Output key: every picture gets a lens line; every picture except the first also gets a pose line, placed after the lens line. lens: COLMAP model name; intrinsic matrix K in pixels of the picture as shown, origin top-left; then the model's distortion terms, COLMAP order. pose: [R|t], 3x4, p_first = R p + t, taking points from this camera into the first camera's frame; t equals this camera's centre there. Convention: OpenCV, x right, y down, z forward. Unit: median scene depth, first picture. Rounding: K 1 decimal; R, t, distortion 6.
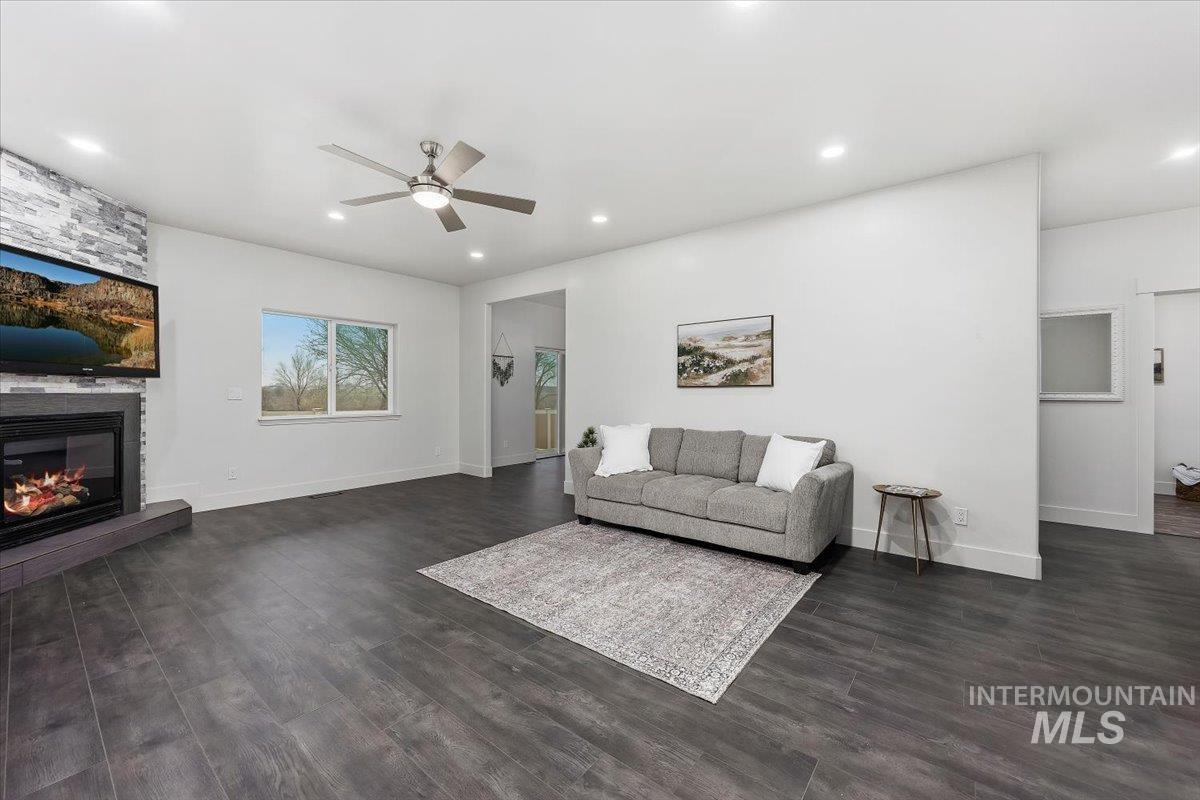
lens RADIAL K [[465.4, 0, 597.9], [0, 465.4, 394.6], [0, 0, 1]] dist [-0.003091, -0.000087]
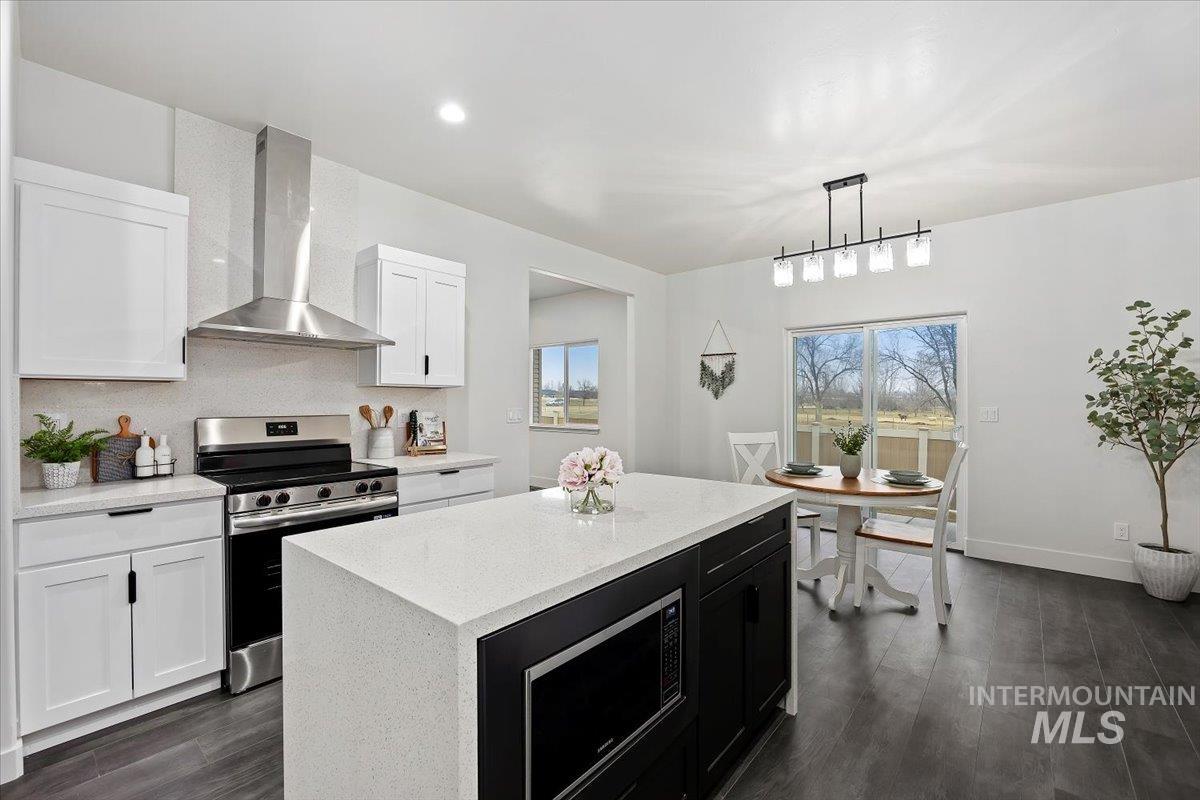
lens RADIAL K [[505.0, 0, 602.3], [0, 505.0, 405.7], [0, 0, 1]] dist [-0.015788, -0.000145]
pose [[-0.018501, 0.007617, -0.999800, 1.158171], [-0.003788, 0.999963, 0.007688, -0.027713], [0.999822, 0.003929, -0.018472, 1.834459]]
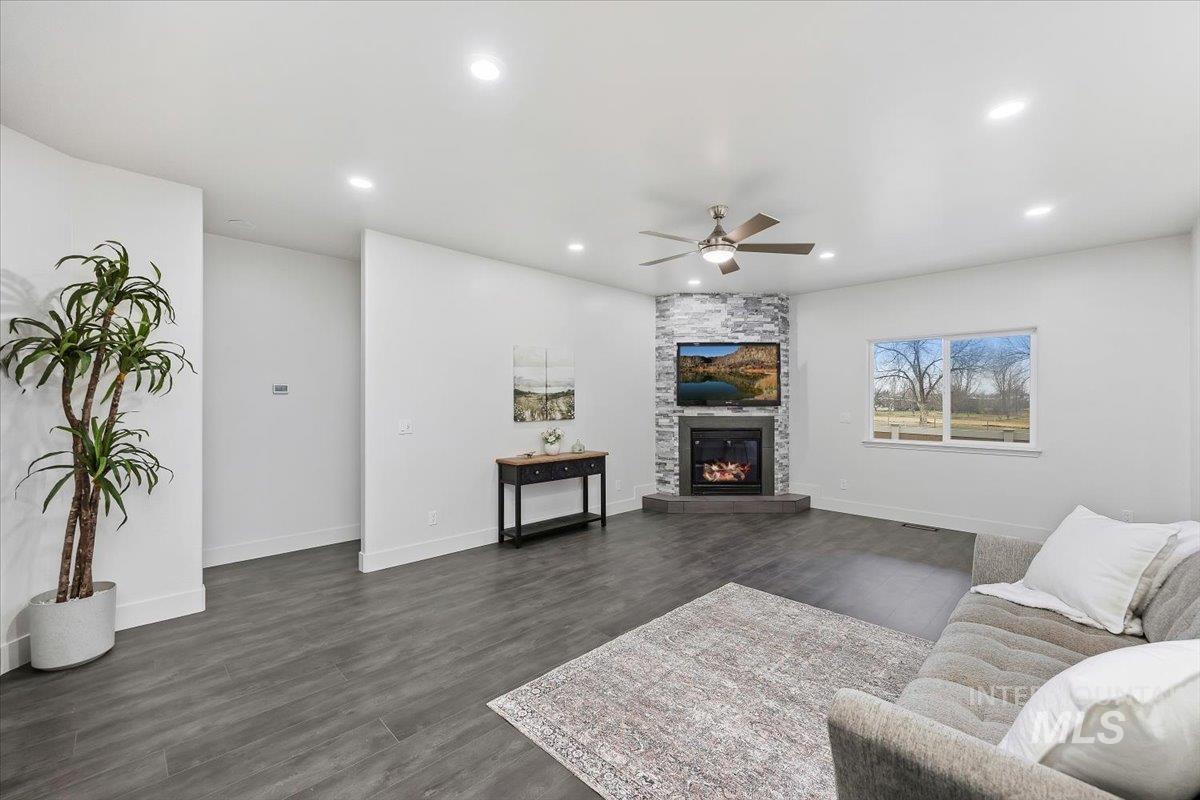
lens RADIAL K [[490.9, 0, 599.4], [0, 490.9, 403.5], [0, 0, 1]] dist [-0.000008, 0.000059]
pose [[-0.115618, 0.000916, -0.993293, 0.737607], [-0.005474, 0.999984, 0.001559, -0.049747], [0.993279, 0.005618, -0.115611, 0.723628]]
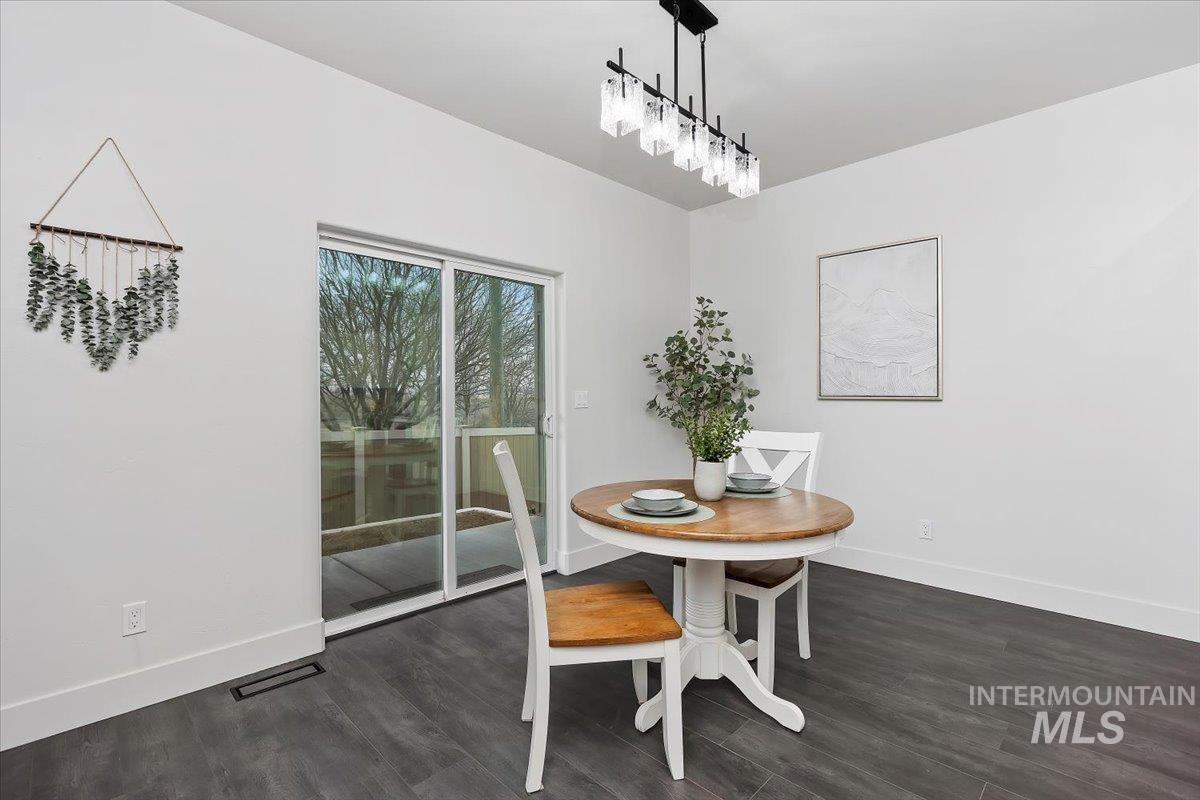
lens RADIAL K [[542.5, 0, 599.0], [0, 542.5, 392.9], [0, 0, 1]] dist [0.001073, 0.000440]
pose [[0.993336, -0.005488, -0.115122, 0.141271], [0.004516, 0.999952, -0.008701, -0.006233], [0.115164, 0.008123, 0.993313, 1.656210]]
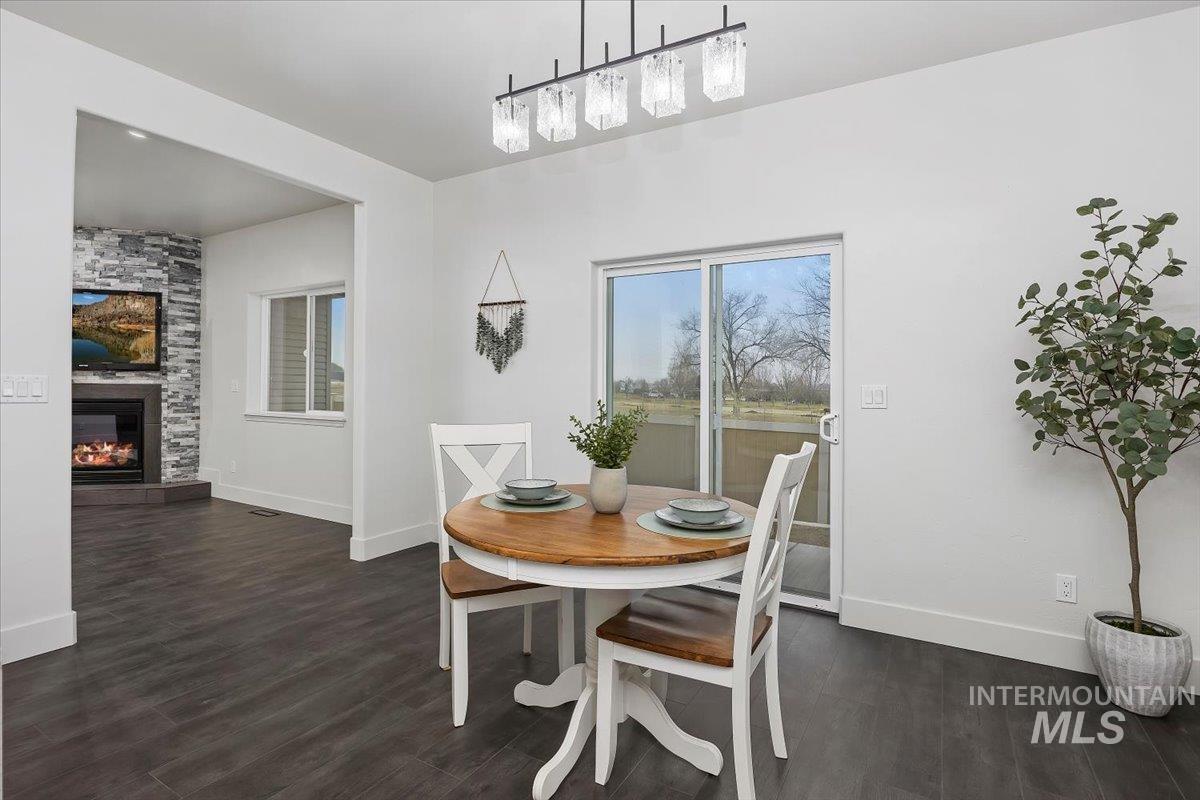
lens RADIAL K [[578.8, 0, 602.6], [0, 578.8, 384.6], [0, 0, 1]] dist [-0.008986, -0.000123]
pose [[0.146679, -0.010890, -0.989124, 0.746506], [-0.016677, 0.999770, -0.013480, -0.001568], [0.989044, 0.018473, 0.146464, 2.203311]]
